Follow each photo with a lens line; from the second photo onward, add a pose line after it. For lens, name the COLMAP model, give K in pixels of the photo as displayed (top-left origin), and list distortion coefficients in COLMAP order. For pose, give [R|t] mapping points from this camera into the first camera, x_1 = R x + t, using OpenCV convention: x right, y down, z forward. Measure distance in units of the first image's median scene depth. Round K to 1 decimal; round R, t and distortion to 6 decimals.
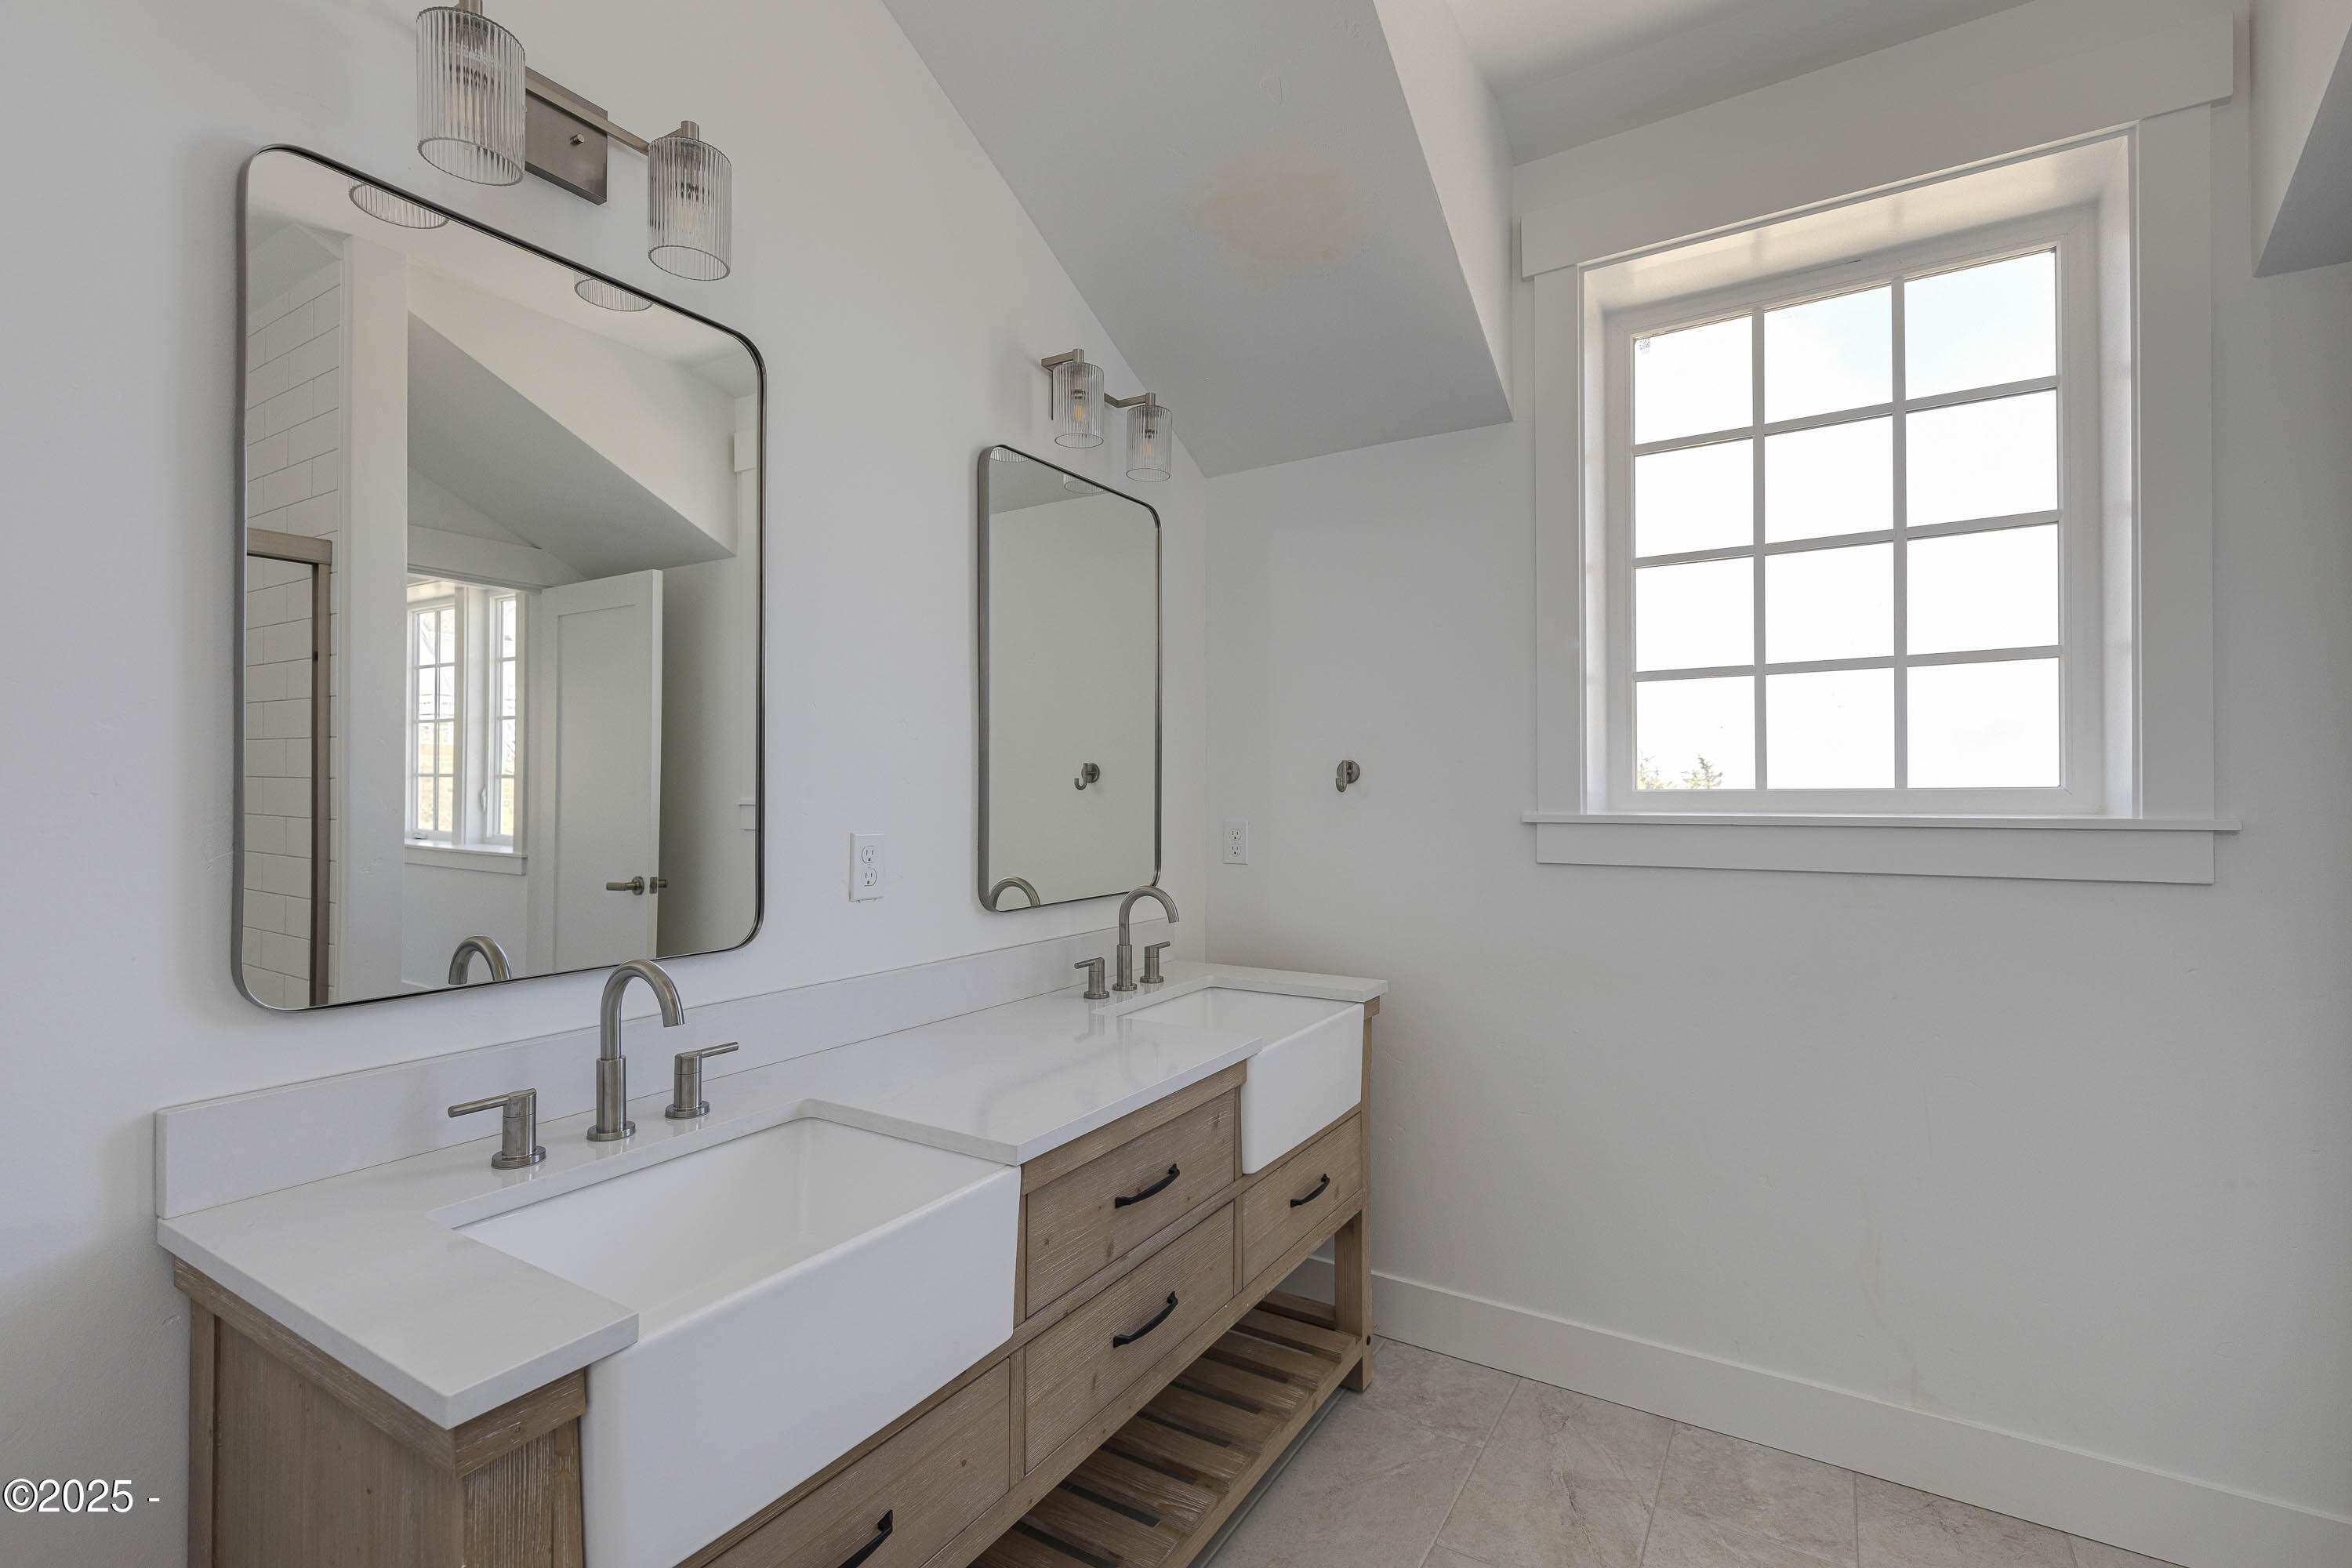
lens RADIAL K [[1058.8, 0, 1176.0], [0, 1058.8, 784.0], [0, 0, 1]] dist [0.002871, 0.000646]
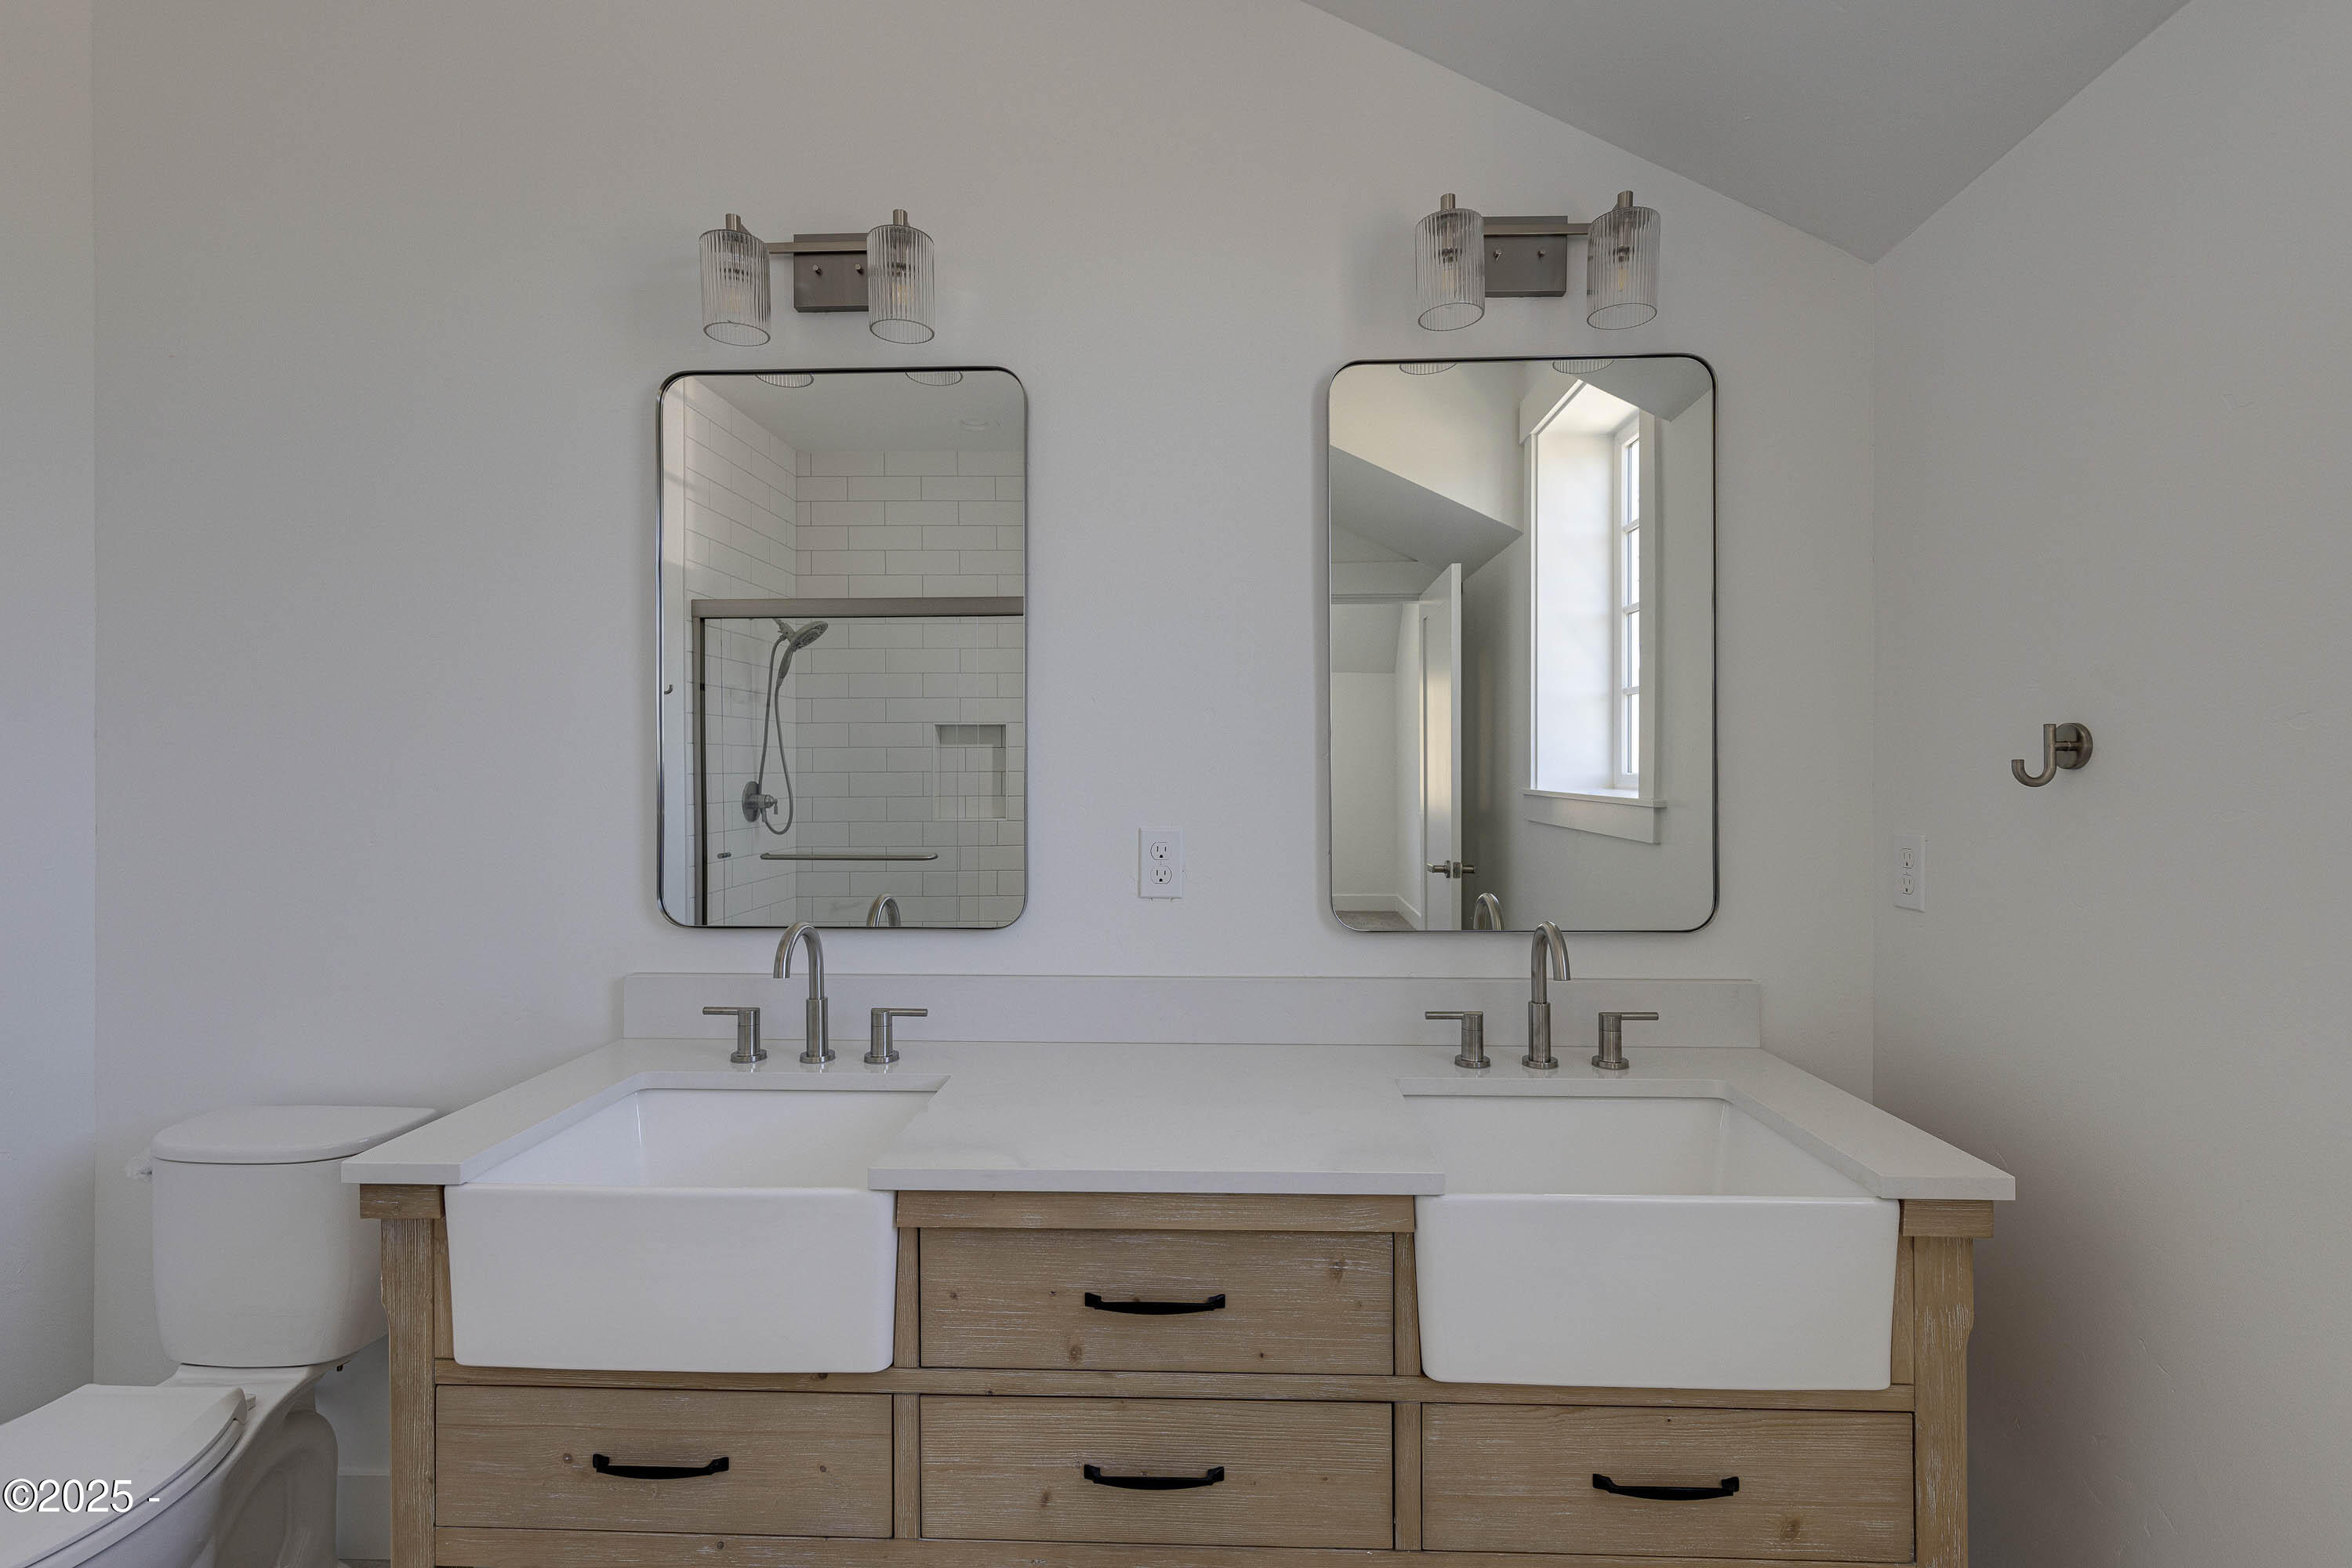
lens RADIAL K [[1058.8, 0, 1176.0], [0, 1058.8, 784.0], [0, 0, 1]] dist [0.002871, 0.000646]
pose [[0.485304, -0.000643, -0.874345, 0.531895], [0.008020, 0.999961, 0.003716, 0.002495], [0.874309, -0.008815, 0.485290, 0.528512]]
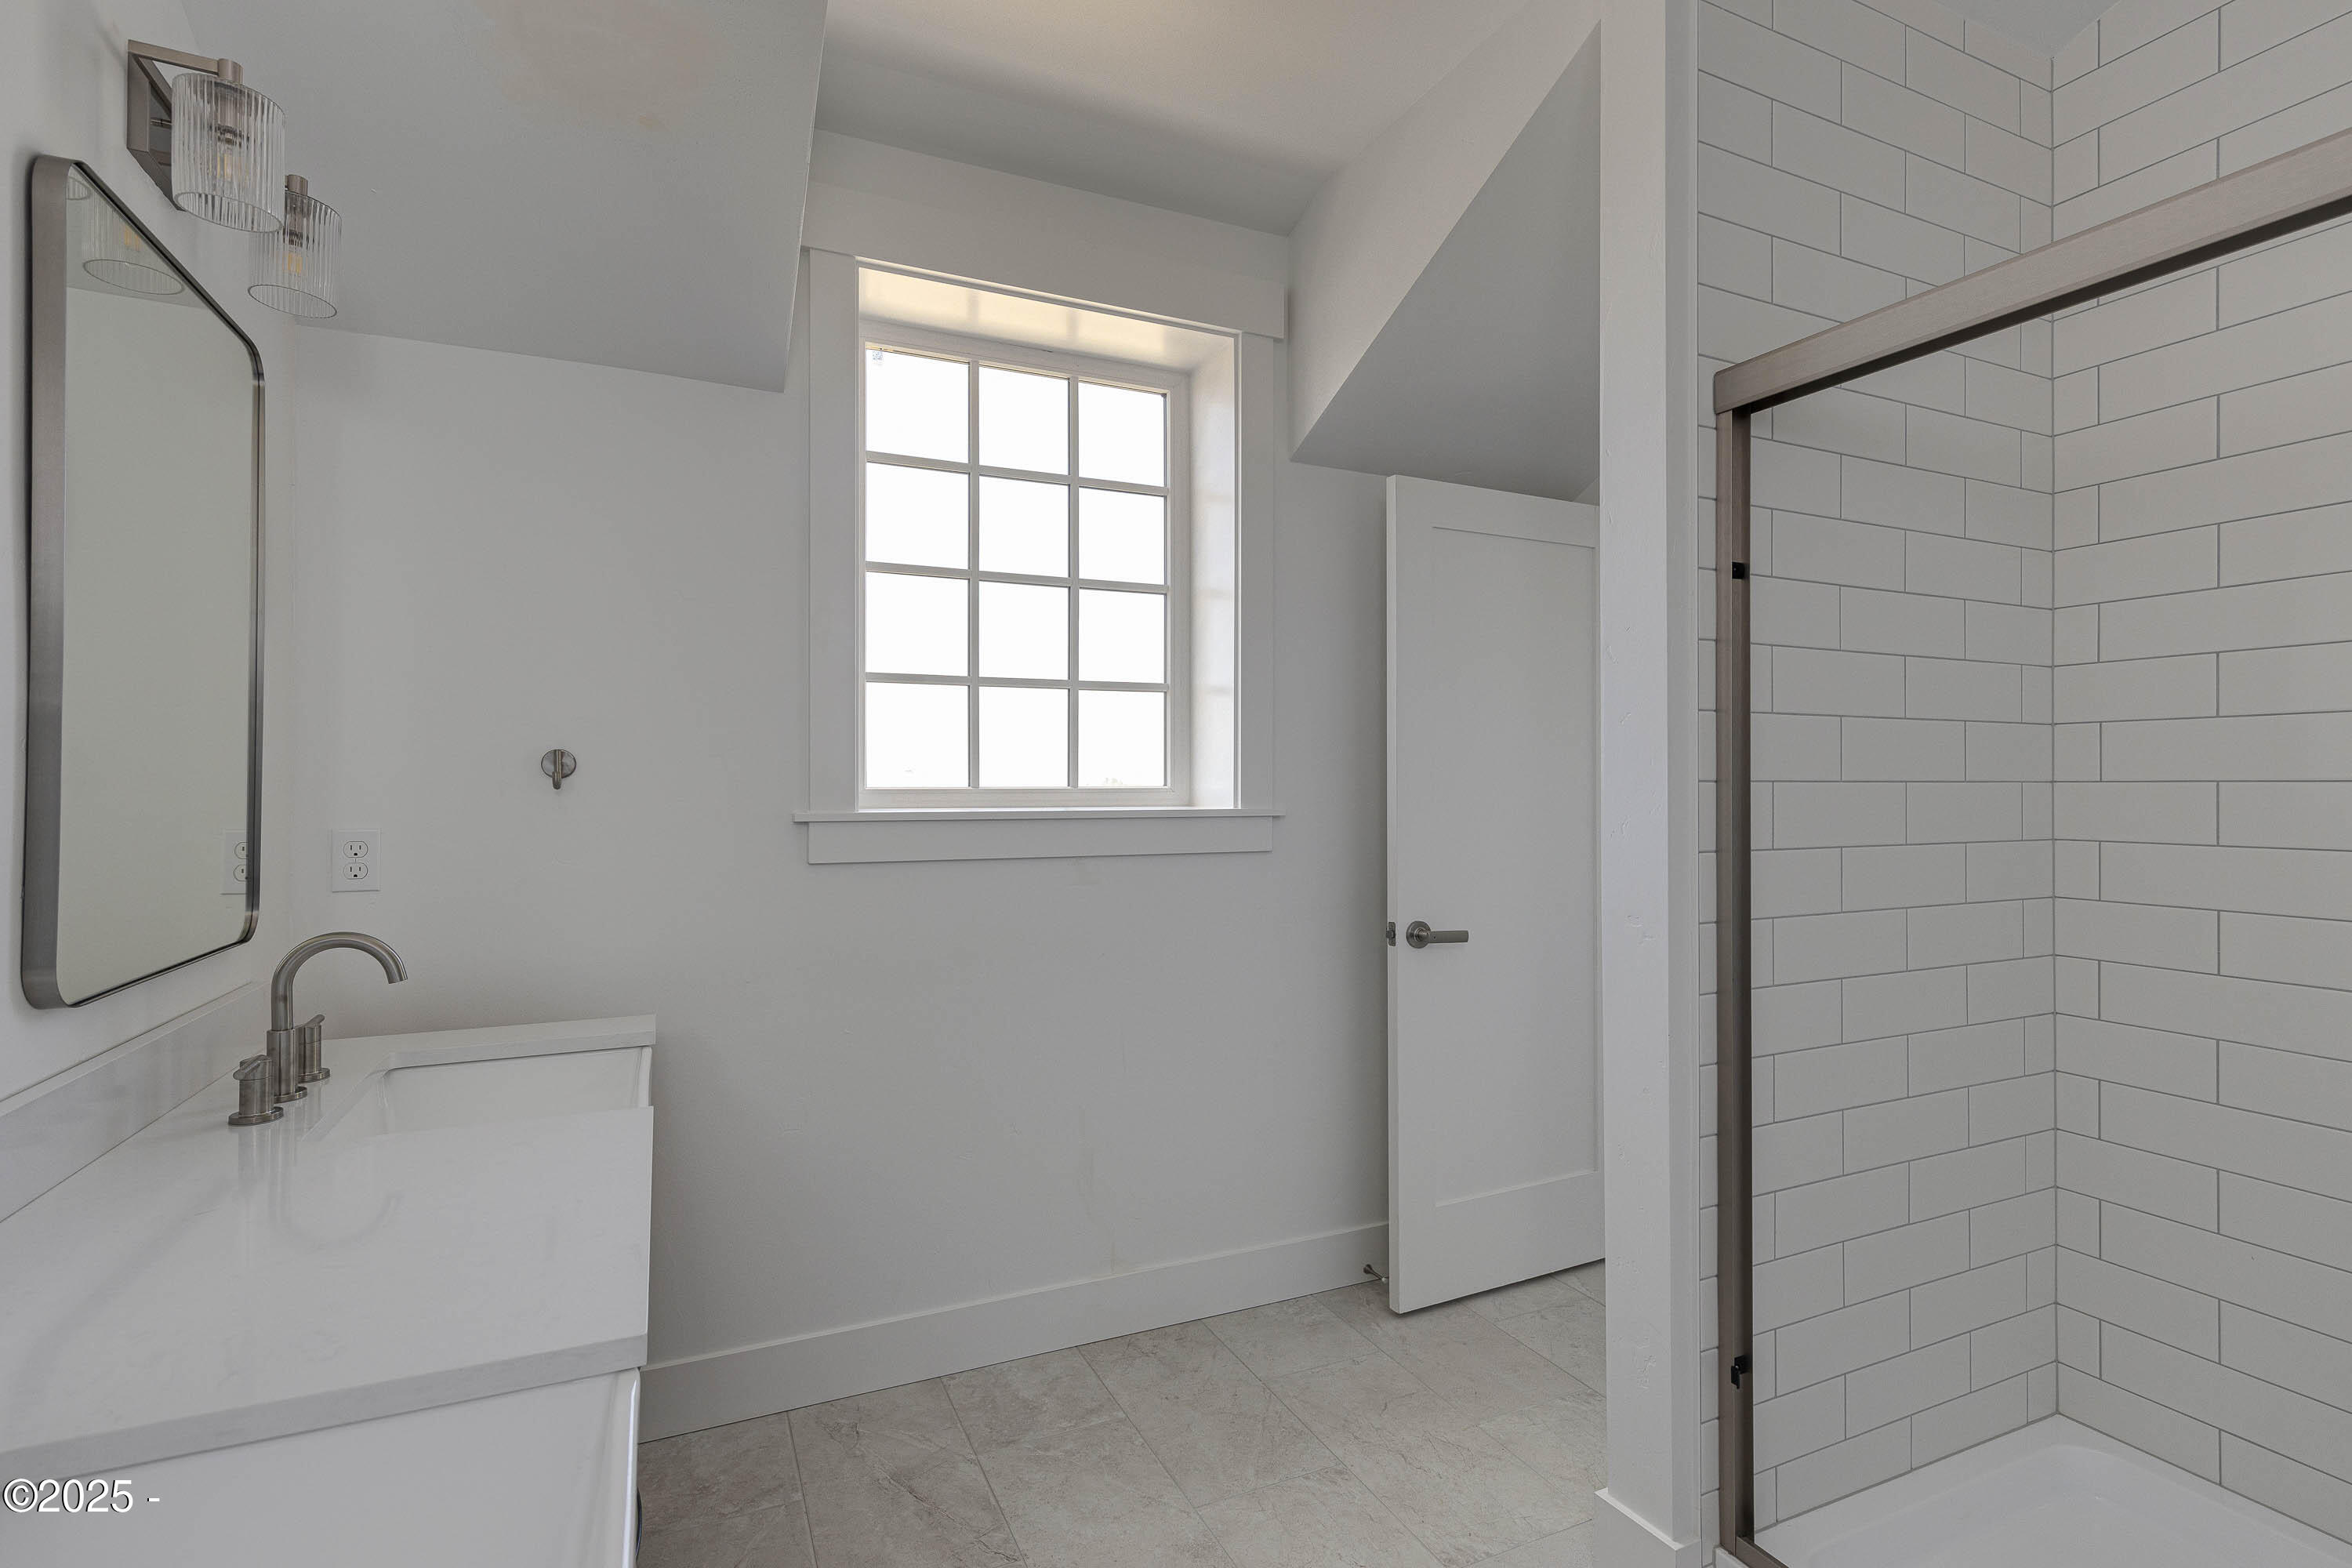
lens RADIAL K [[1058.8, 0, 1176.0], [0, 1058.8, 784.0], [0, 0, 1]] dist [0.002871, 0.000646]
pose [[0.563129, 0.006382, 0.826344, -0.339099], [-0.008710, 0.999960, -0.001787, 0.001803], [-0.826323, -0.006192, 0.563162, 0.245052]]
